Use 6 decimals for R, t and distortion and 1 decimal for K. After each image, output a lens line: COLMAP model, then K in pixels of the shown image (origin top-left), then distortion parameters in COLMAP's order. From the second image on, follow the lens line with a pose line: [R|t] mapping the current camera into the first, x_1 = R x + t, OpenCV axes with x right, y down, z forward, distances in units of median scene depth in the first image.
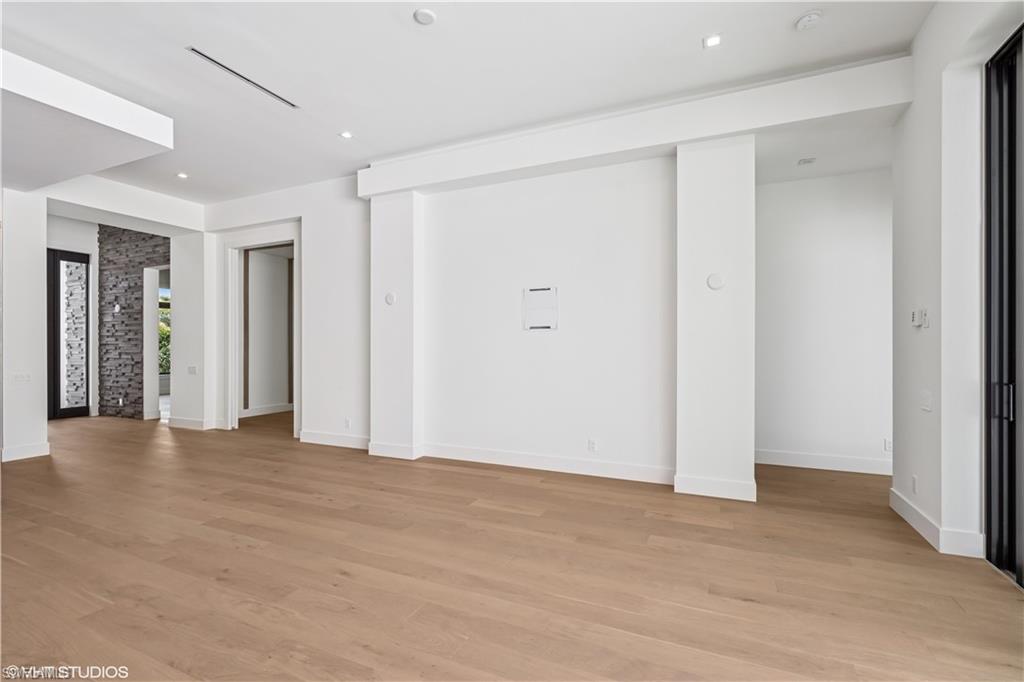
lens RADIAL K [[465.7, 0, 522.3], [0, 465.7, 348.6], [0, 0, 1]] dist [-0.004568, 0.002256]
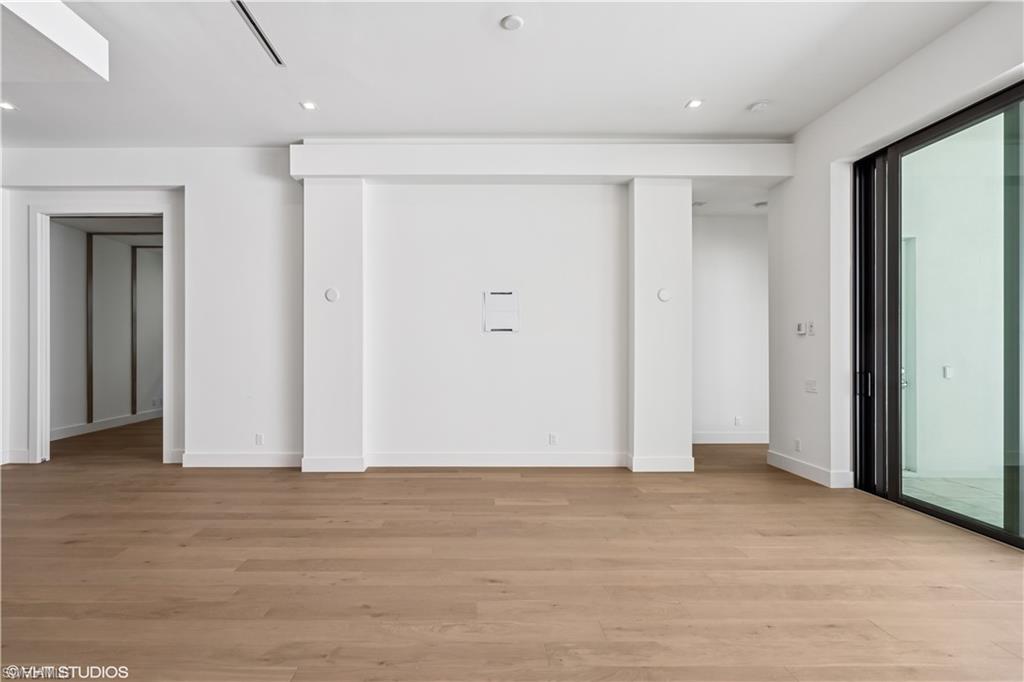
lens RADIAL K [[465.7, 0, 489.4], [0, 465.7, 353.2], [0, 0, 1]] dist [-0.004568, 0.002256]
pose [[0.910256, -0.003424, 0.414031, -0.525816], [0.001253, 0.999984, 0.005516, 0.000284], [-0.414043, -0.004502, 0.910246, 0.077086]]
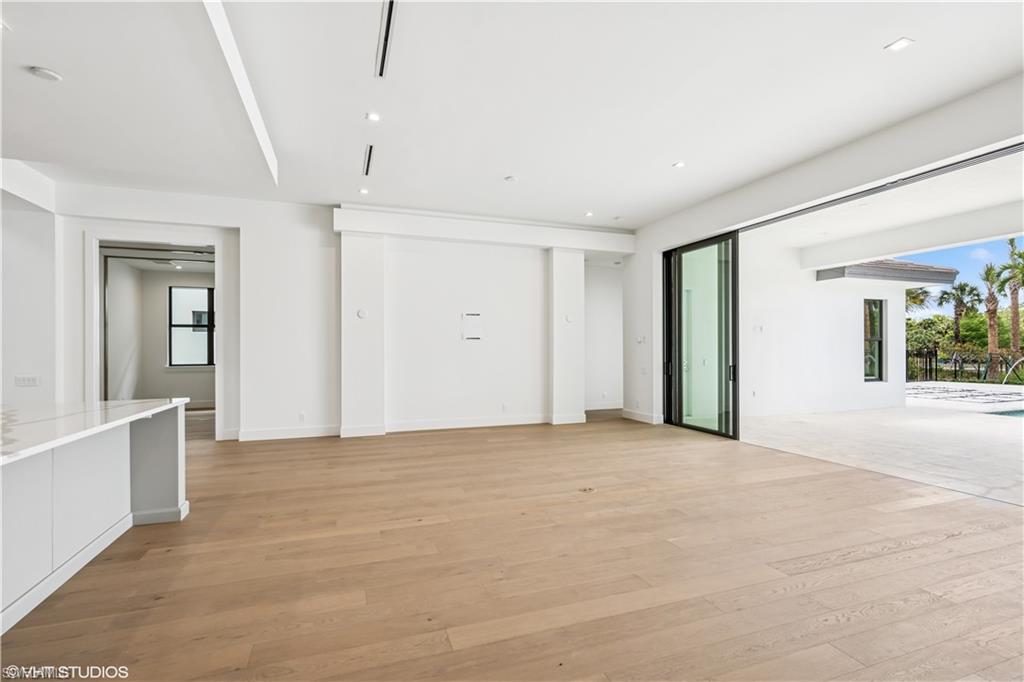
lens RADIAL K [[465.7, 0, 506.8], [0, 465.7, 348.1], [0, 0, 1]] dist [-0.004568, 0.002256]
pose [[0.721583, -0.004775, 0.692312, -1.234083], [0.001613, 0.999985, 0.005216, -0.025157], [-0.692326, -0.002647, 0.721580, -0.297574]]
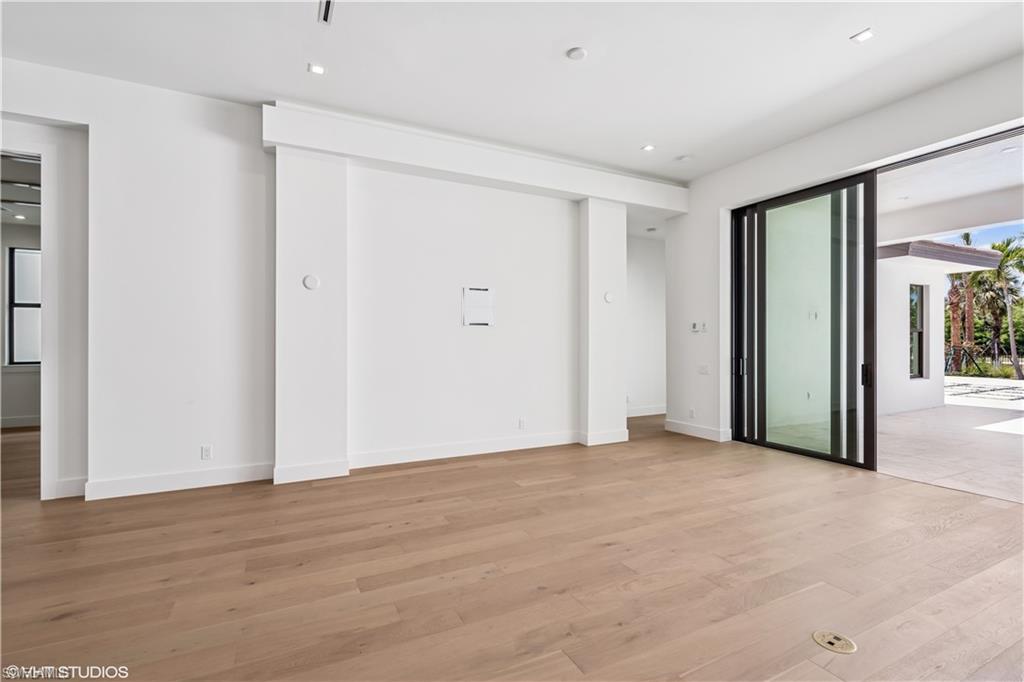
lens RADIAL K [[465.7, 0, 506.8], [0, 465.7, 339.4], [0, 0, 1]] dist [-0.004568, 0.002256]
pose [[0.632949, -0.002411, 0.774190, -0.958557], [-0.001368, 0.999990, 0.004233, -0.017587], [-0.774193, -0.003738, 0.632939, 0.317280]]
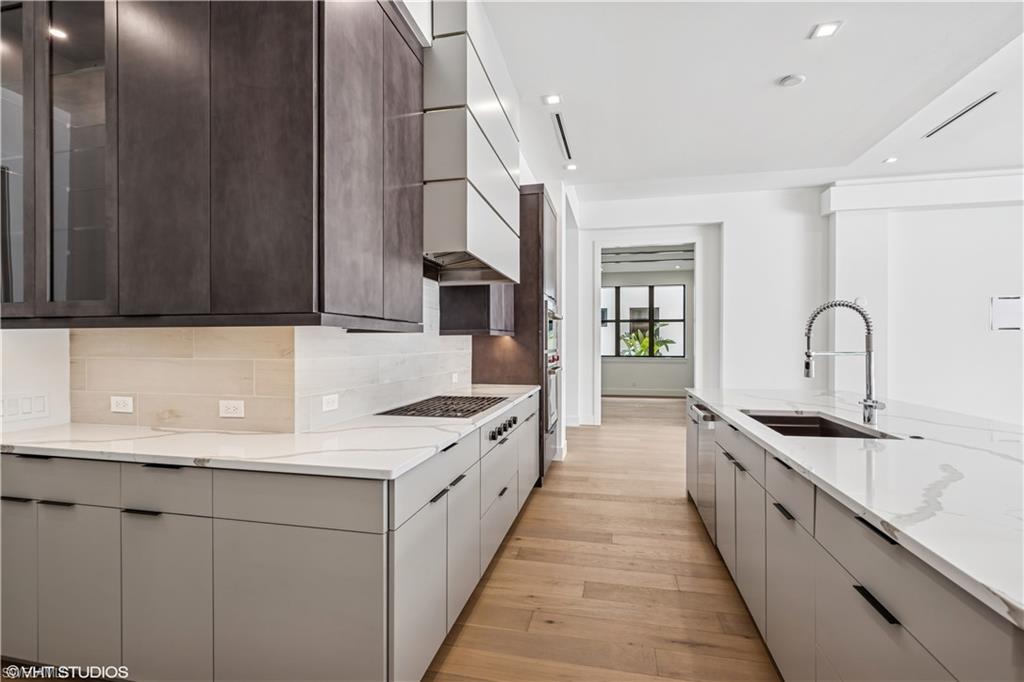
lens RADIAL K [[465.7, 0, 508.5], [0, 465.7, 345.7], [0, 0, 1]] dist [-0.004568, 0.002256]
pose [[0.979486, -0.004216, 0.201467, -1.889230], [0.002166, 0.999944, 0.010391, -0.019681], [-0.201500, -0.009742, 0.979440, 0.069713]]
